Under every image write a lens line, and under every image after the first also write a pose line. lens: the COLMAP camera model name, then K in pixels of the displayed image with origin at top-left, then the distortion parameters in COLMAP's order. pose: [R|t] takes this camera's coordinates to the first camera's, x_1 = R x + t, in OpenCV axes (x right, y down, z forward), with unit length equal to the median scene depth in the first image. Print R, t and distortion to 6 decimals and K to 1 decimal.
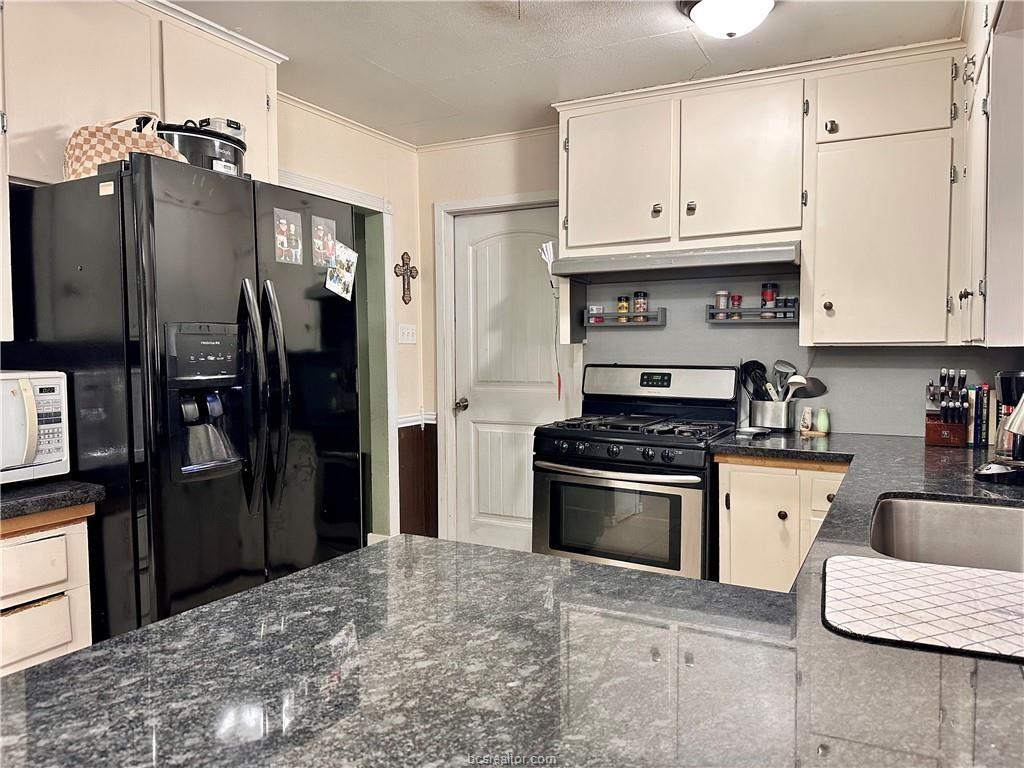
lens RADIAL K [[715.6, 0, 503.8], [0, 715.6, 384.3], [0, 0, 1]] dist [0.047459, -0.058687]
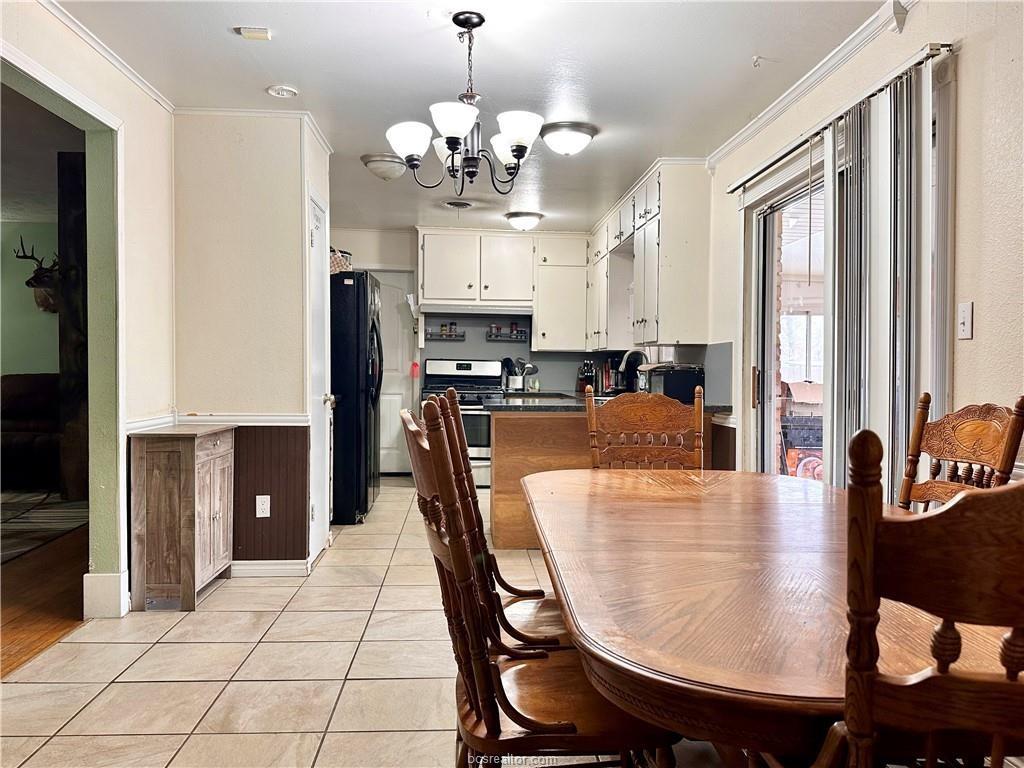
lens RADIAL K [[815.7, 0, 514.4], [0, 815.7, 381.0], [0, 0, 1]] dist [0.015213, -0.032743]
pose [[0.837977, 0.007378, 0.545656, -1.055657], [0.013009, 0.999354, -0.033490, 0.129110], [-0.545550, 0.035163, 0.837340, -1.146601]]
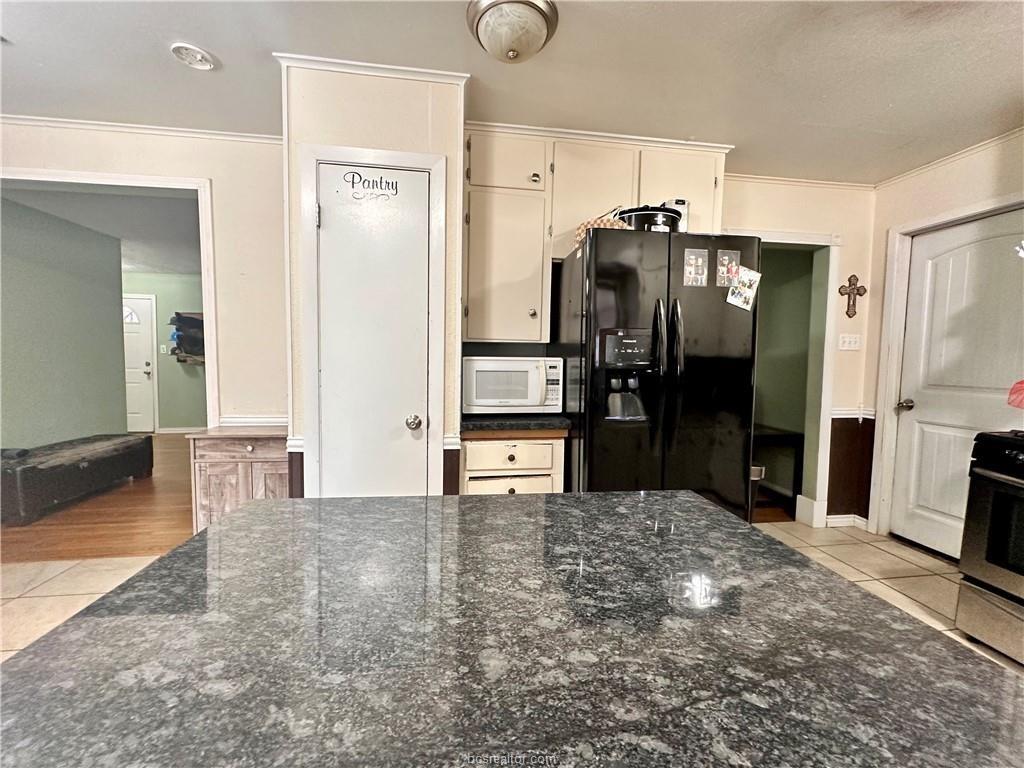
lens RADIAL K [[408.5, 0, 512.2], [0, 408.5, 381.1], [0, 0, 1]] dist [-0.000018, -0.000062]
pose [[0.603788, 0.058158, -0.795020, 0.101149], [-0.058882, 0.997864, 0.028278, 0.012970], [0.794967, 0.029739, 0.605923, 0.170528]]
